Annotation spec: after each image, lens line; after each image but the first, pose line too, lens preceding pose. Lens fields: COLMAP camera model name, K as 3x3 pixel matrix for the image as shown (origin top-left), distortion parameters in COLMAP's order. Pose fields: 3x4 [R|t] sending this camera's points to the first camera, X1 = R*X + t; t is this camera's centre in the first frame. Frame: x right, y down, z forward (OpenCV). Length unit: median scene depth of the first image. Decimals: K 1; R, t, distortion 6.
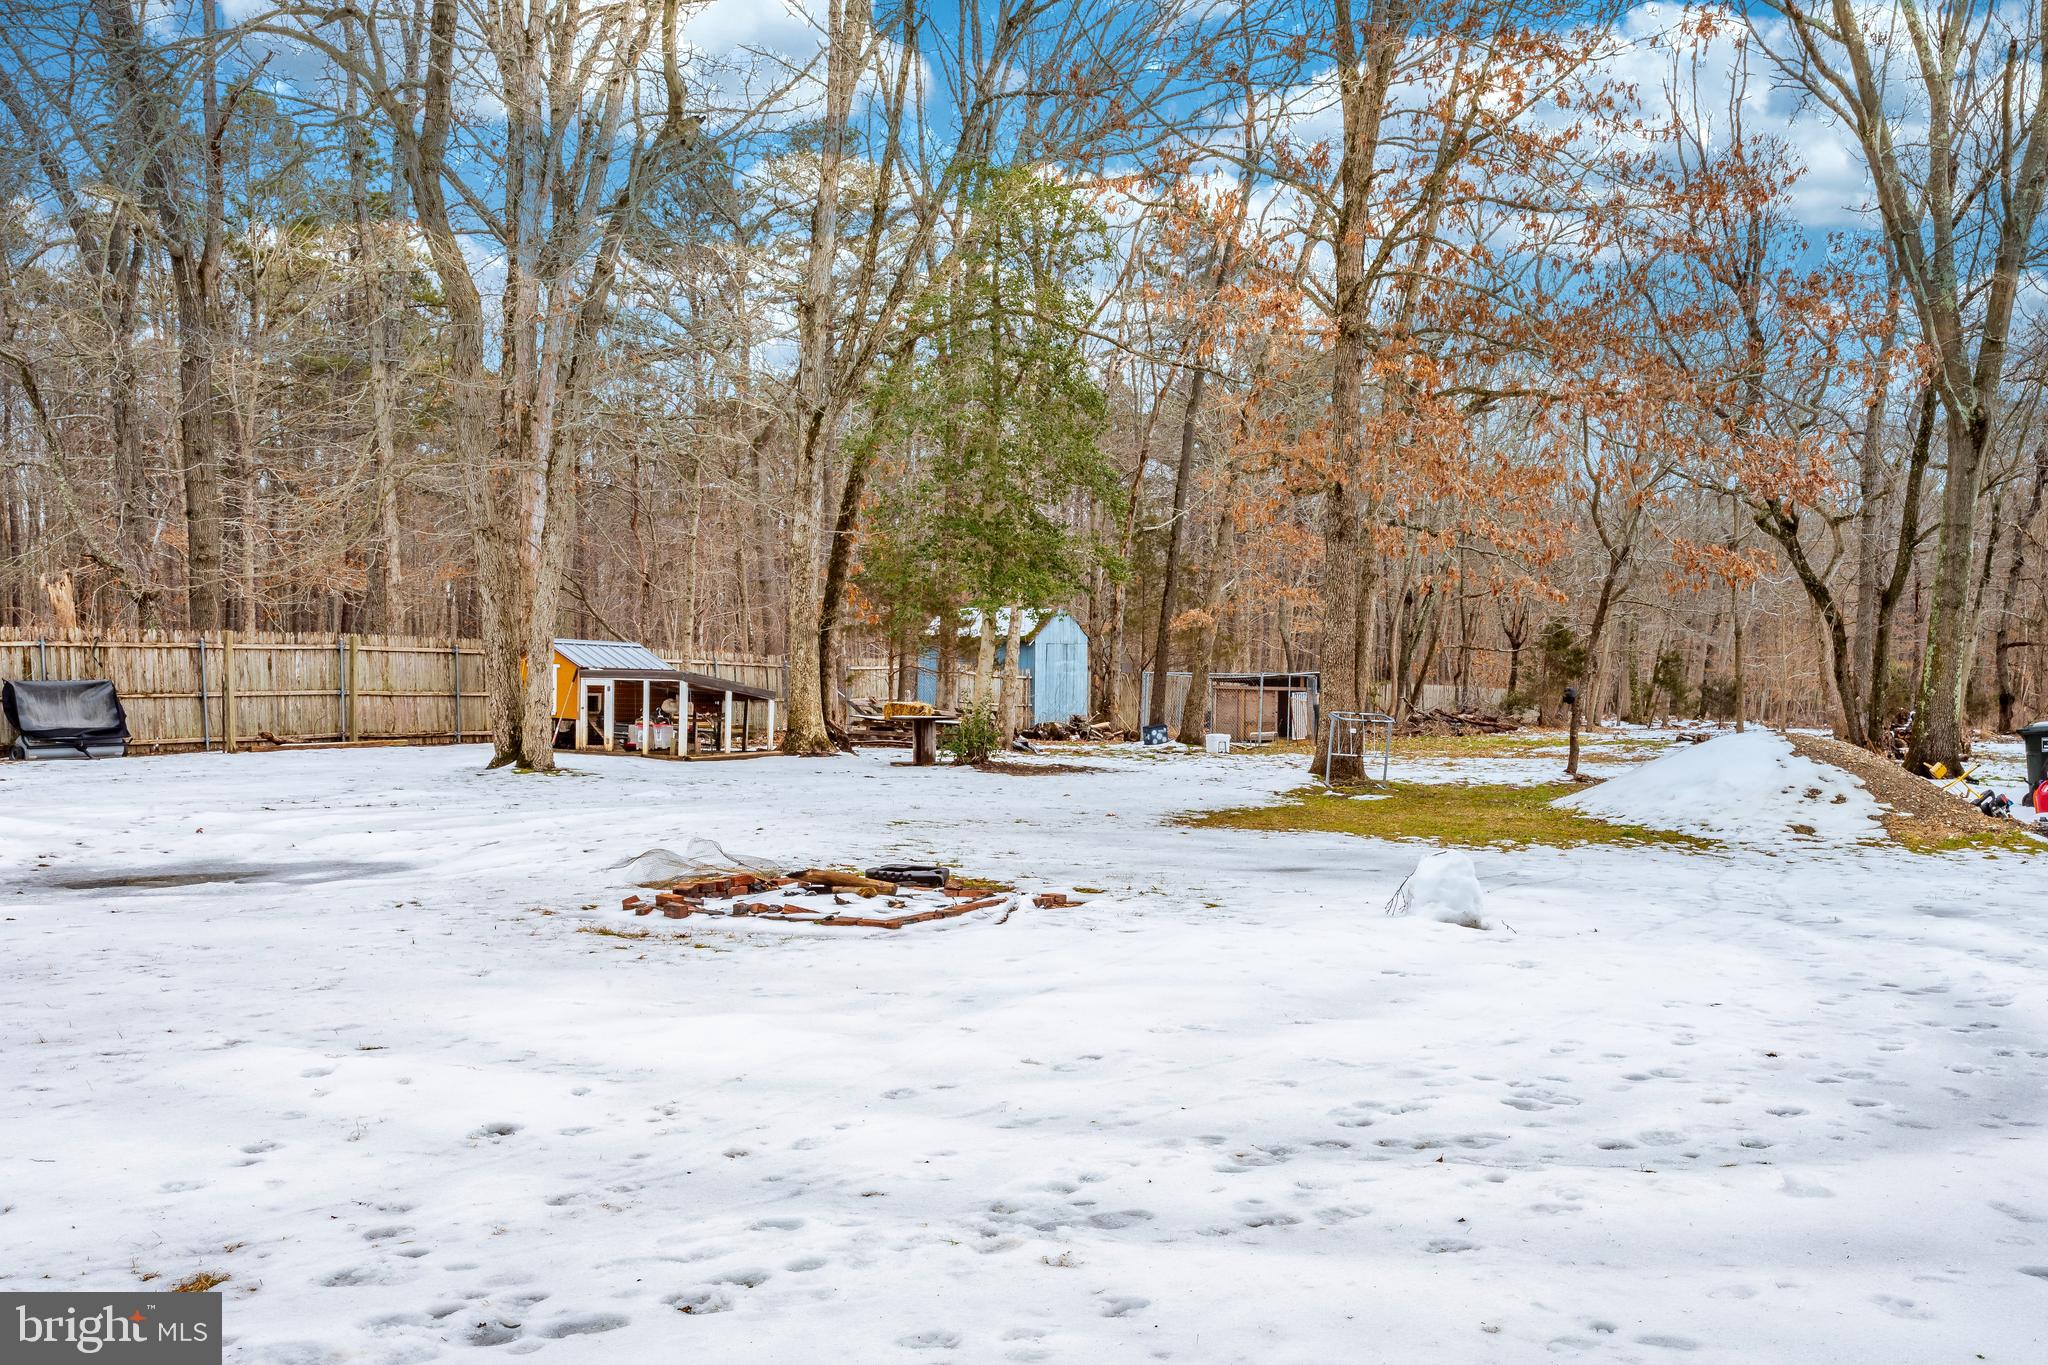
lens RADIAL K [[1983.6, 0, 1035.9], [0, 1983.6, 671.1], [0, 0, 1]] dist [0.039965, 0.000000]
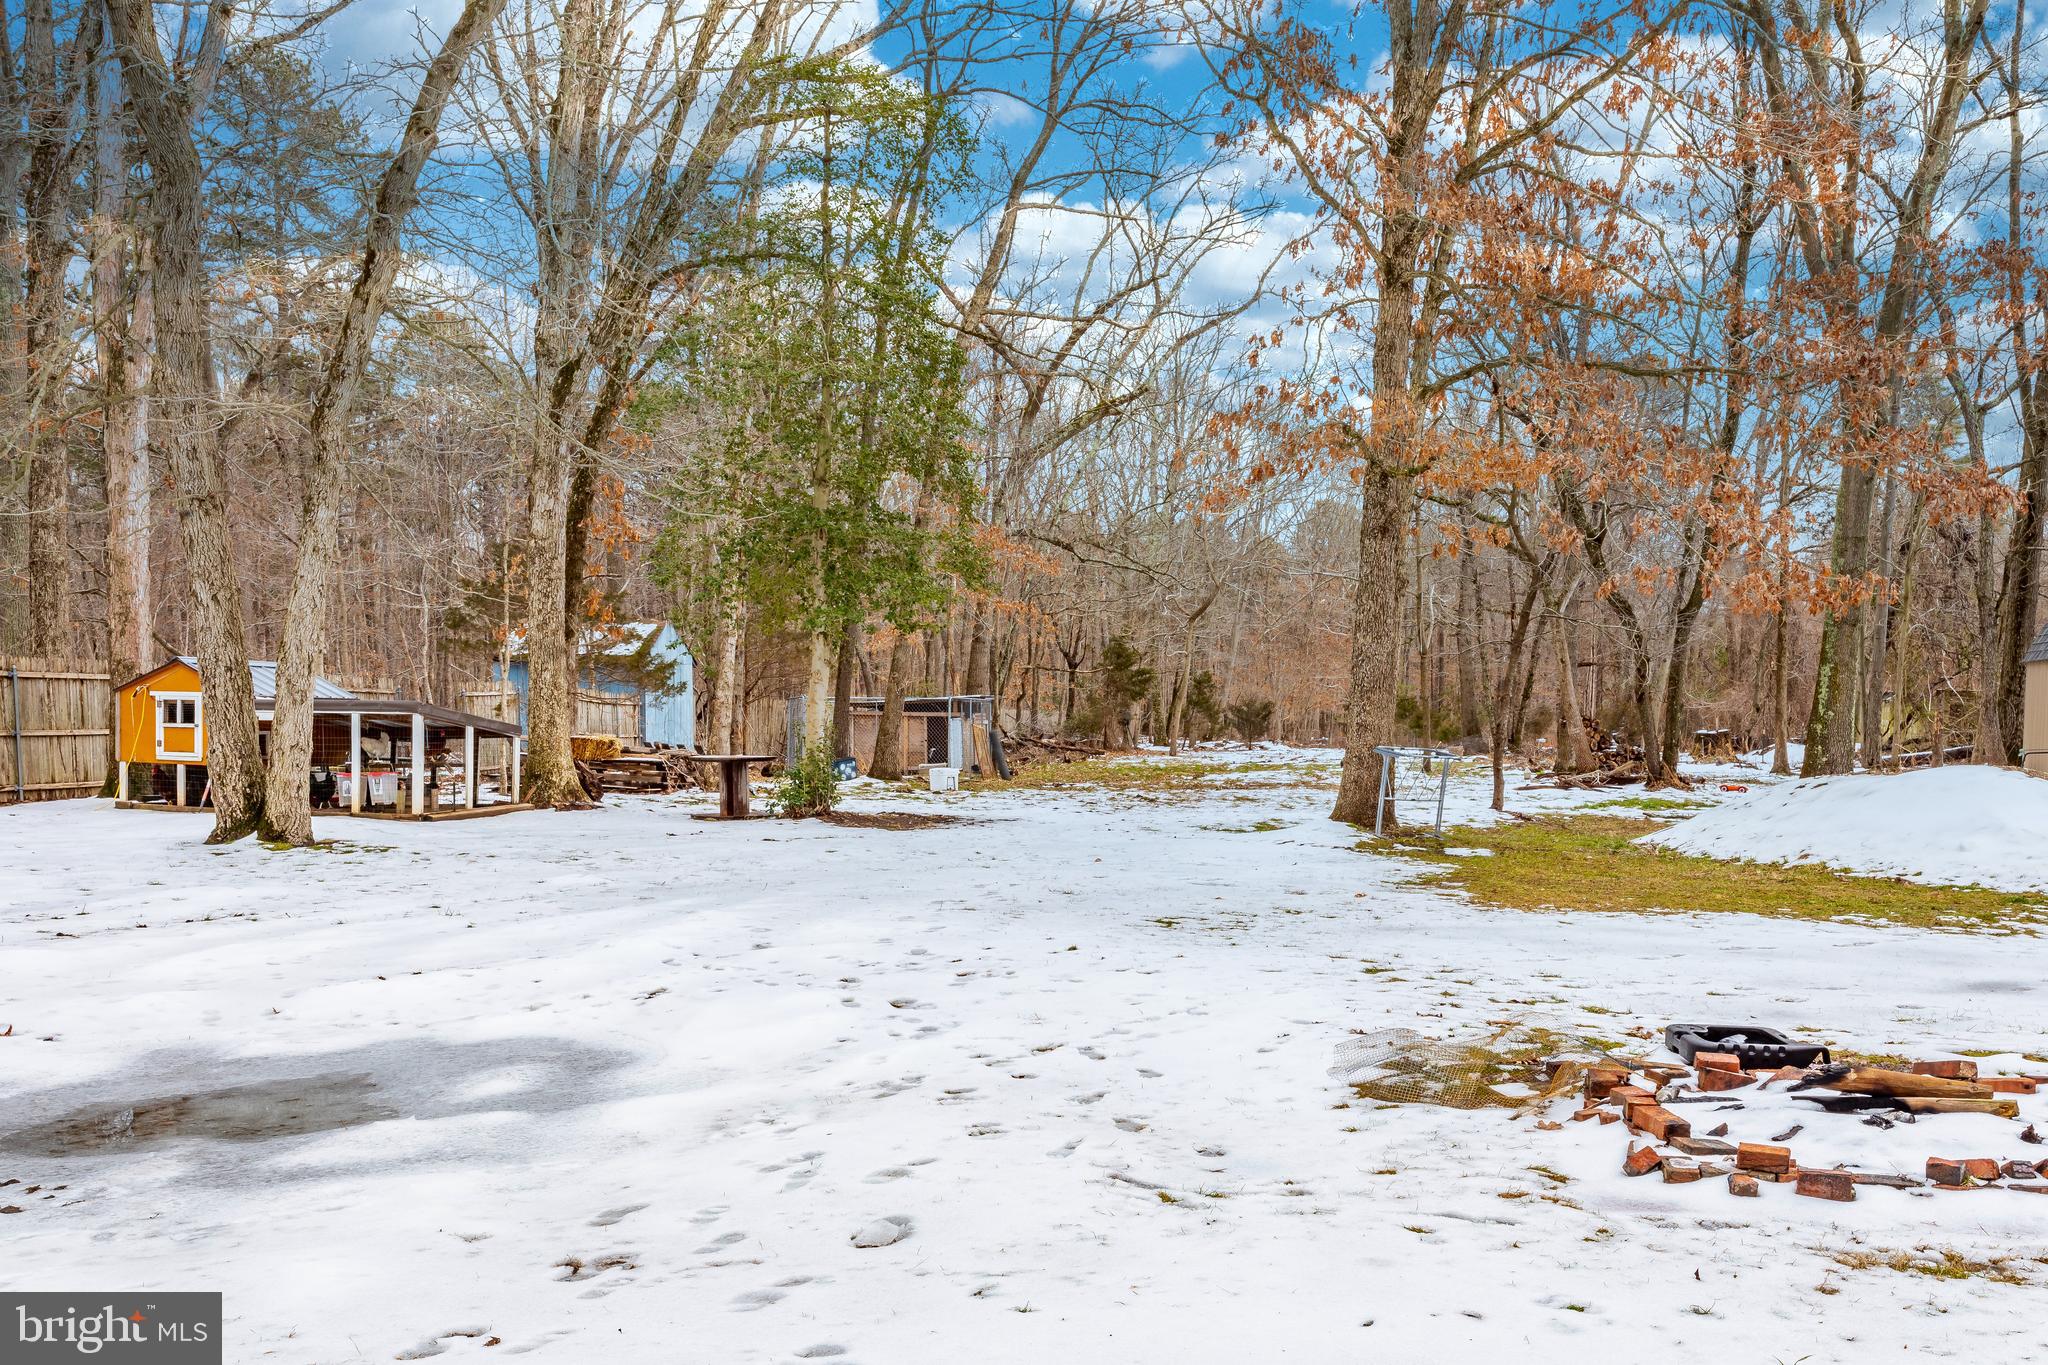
lens RADIAL K [[1983.6, 0, 1021.8], [0, 1983.6, 697.7], [0, 0, 1]] dist [0.039965, 0.000000]
pose [[0.947523, -0.005840, 0.319635, -0.194732], [0.004983, 0.999981, 0.003499, -0.002376], [-0.319649, -0.001723, 0.947534, 0.211985]]
